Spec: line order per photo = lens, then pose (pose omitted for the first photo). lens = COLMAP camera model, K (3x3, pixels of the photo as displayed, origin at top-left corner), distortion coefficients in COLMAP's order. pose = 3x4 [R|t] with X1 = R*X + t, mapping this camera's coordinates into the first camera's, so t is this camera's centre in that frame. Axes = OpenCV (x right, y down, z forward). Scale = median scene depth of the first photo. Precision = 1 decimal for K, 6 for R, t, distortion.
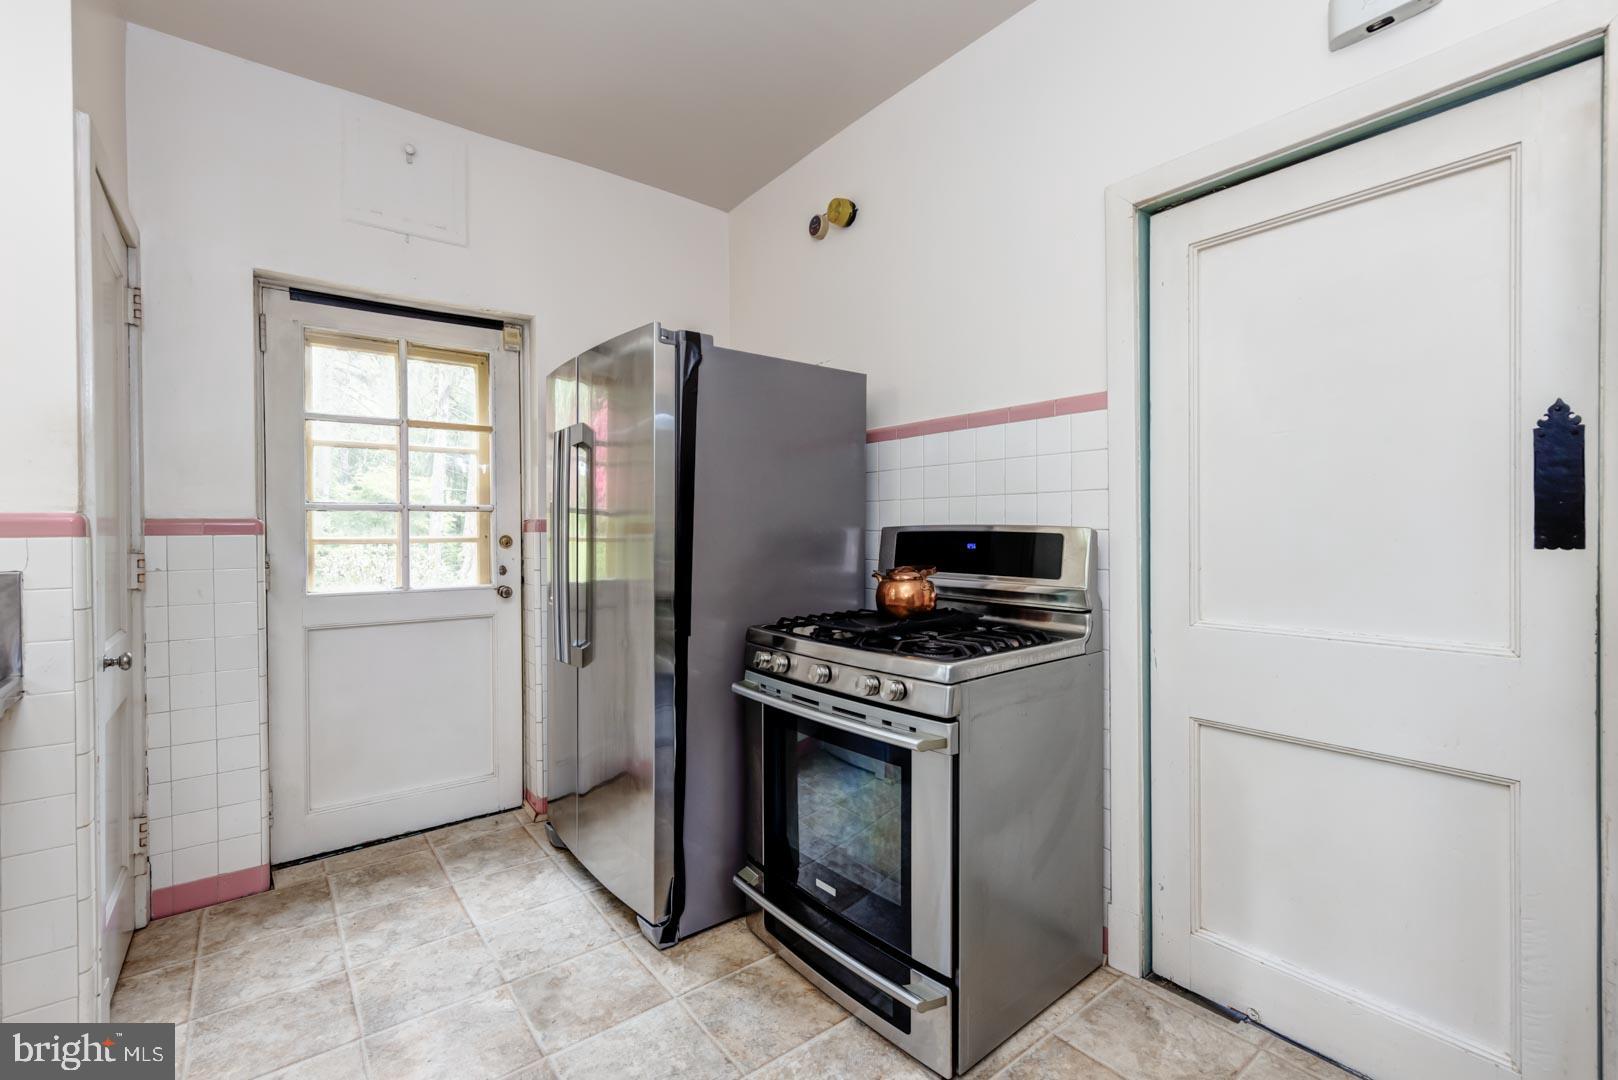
lens RADIAL K [[695.6, 0, 807.9], [0, 695.6, 536.9], [0, 0, 1]] dist [0.002902, -0.000081]
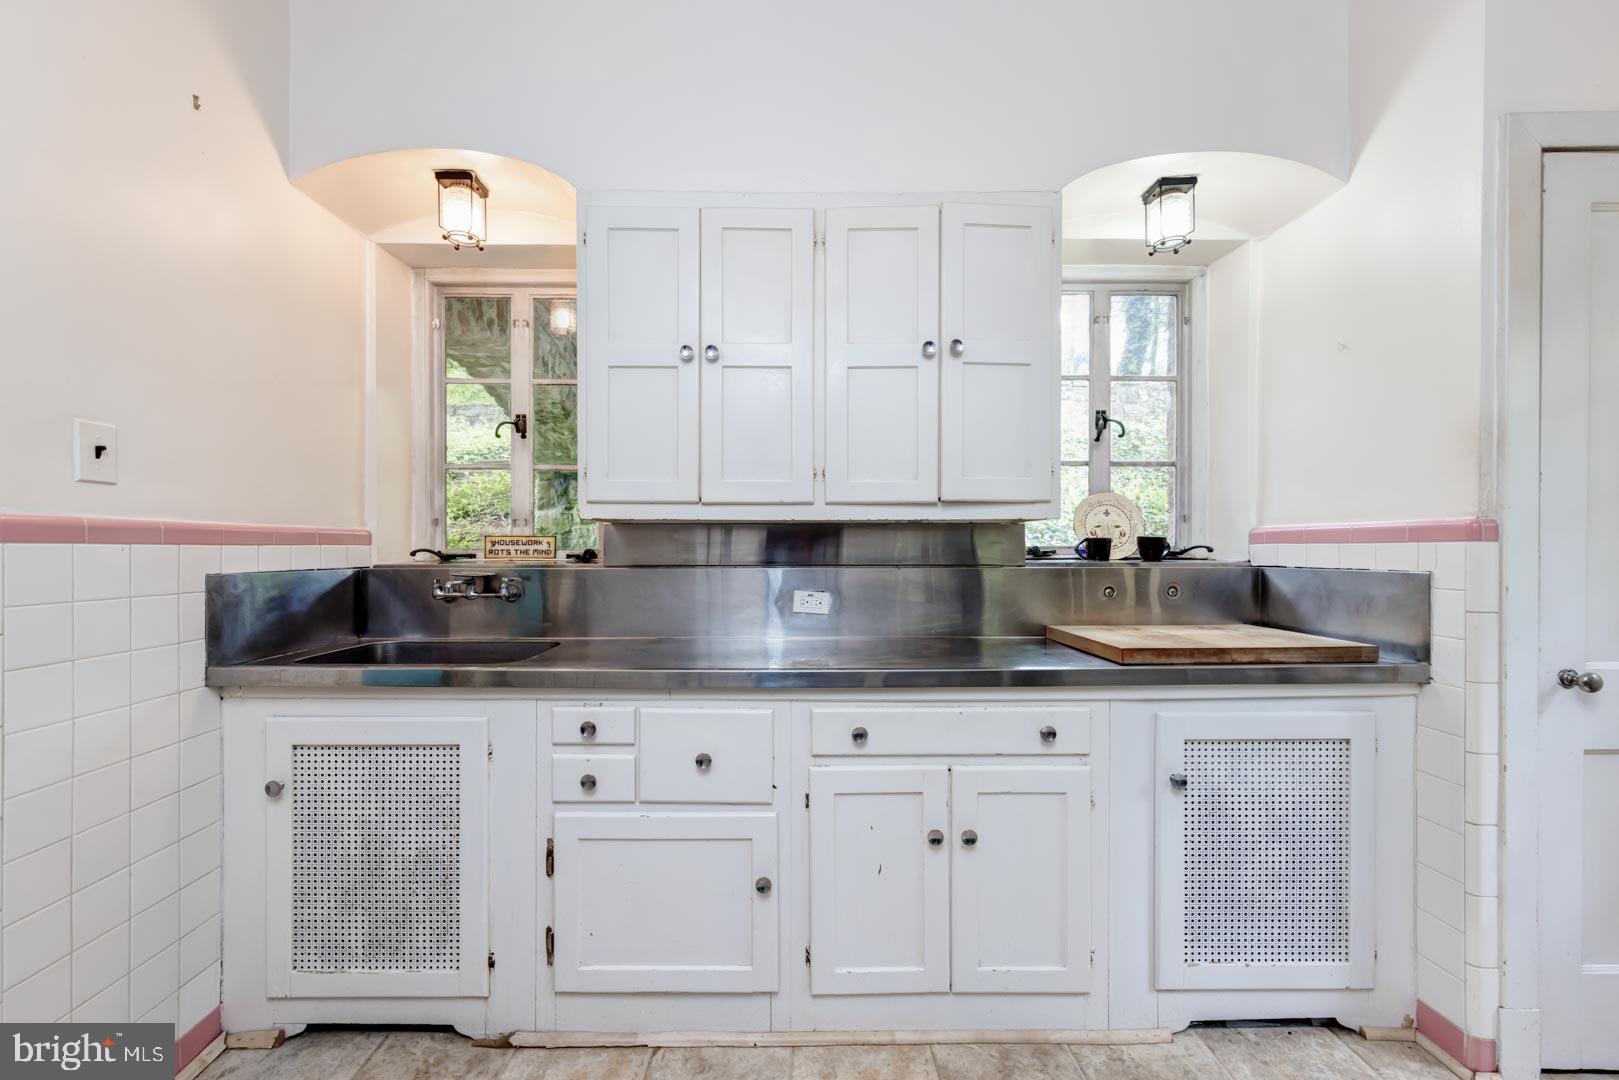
lens RADIAL K [[654.4, 0, 802.9], [0, 654.4, 545.7], [0, 0, 1]] dist [0.001729, 0.000329]
pose [[-0.609350, 0.003388, -0.792894, 0.224163], [-0.005591, 0.999948, 0.008570, 0.001660], [0.792882, 0.009655, -0.609299, 0.545291]]
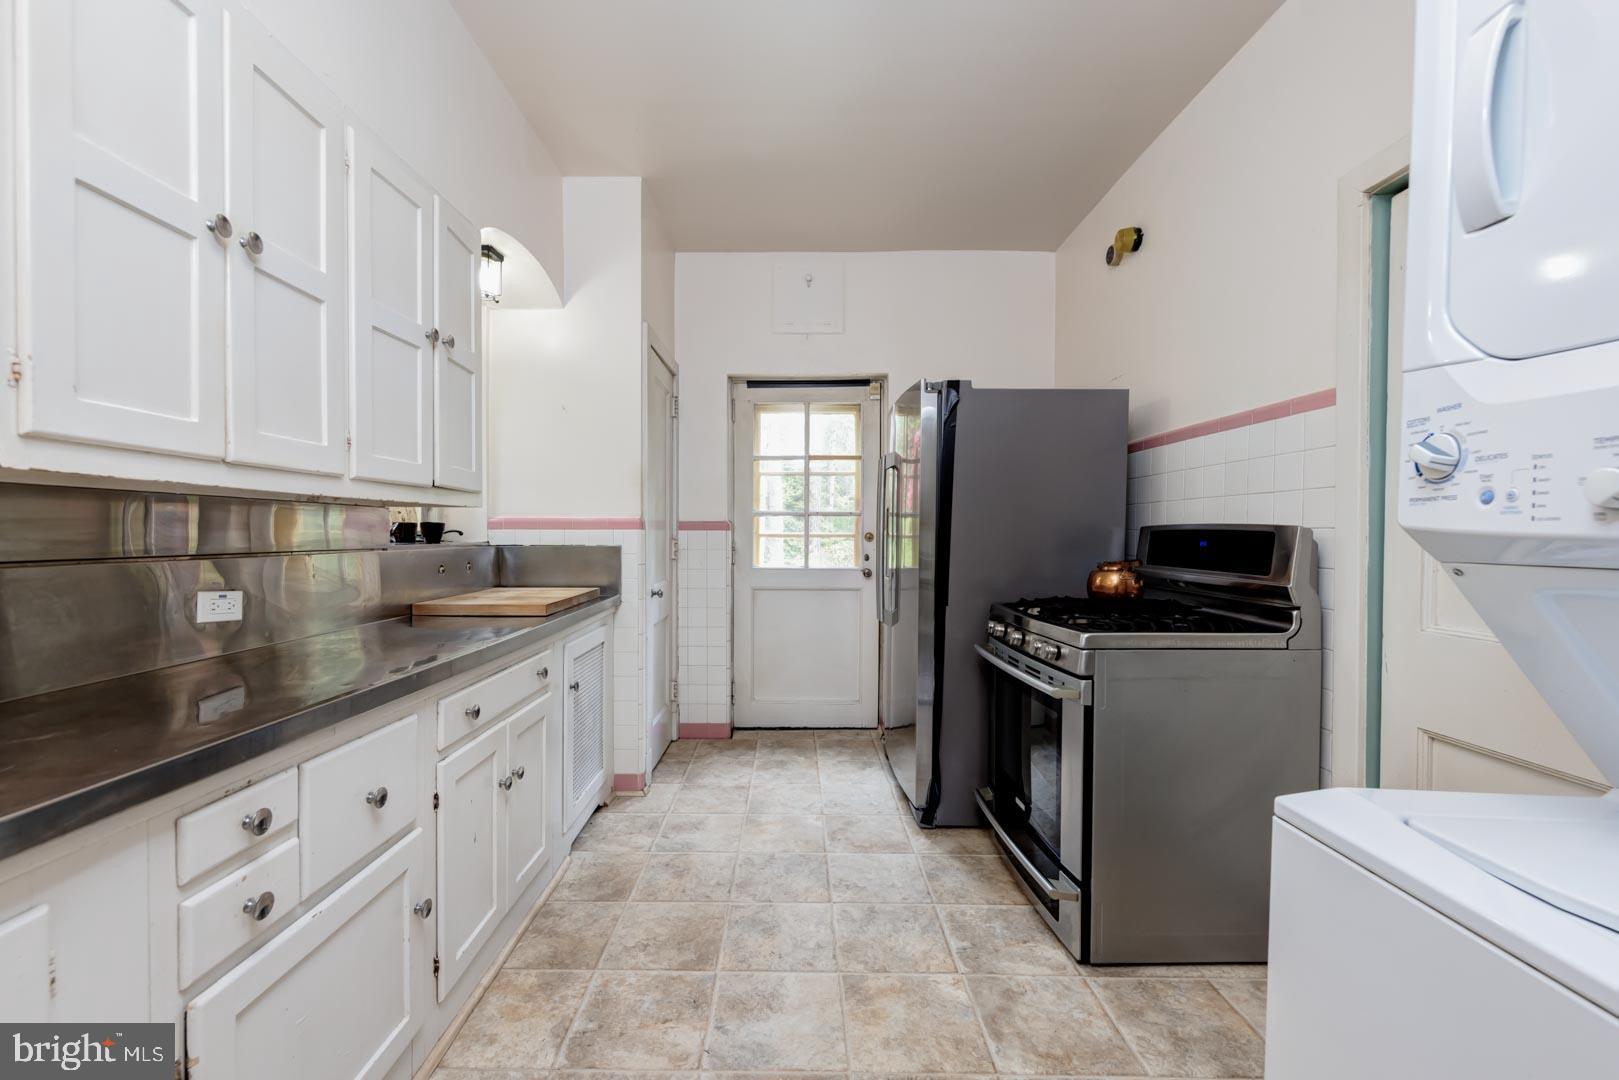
lens RADIAL K [[654.4, 0, 802.9], [0, 654.4, 545.7], [0, 0, 1]] dist [0.001729, 0.000329]
pose [[0.793852, 0.018884, -0.607818, 0.353261], [-0.012899, 0.999816, 0.014216, 0.009742], [0.607975, -0.003445, 0.793949, -0.170072]]
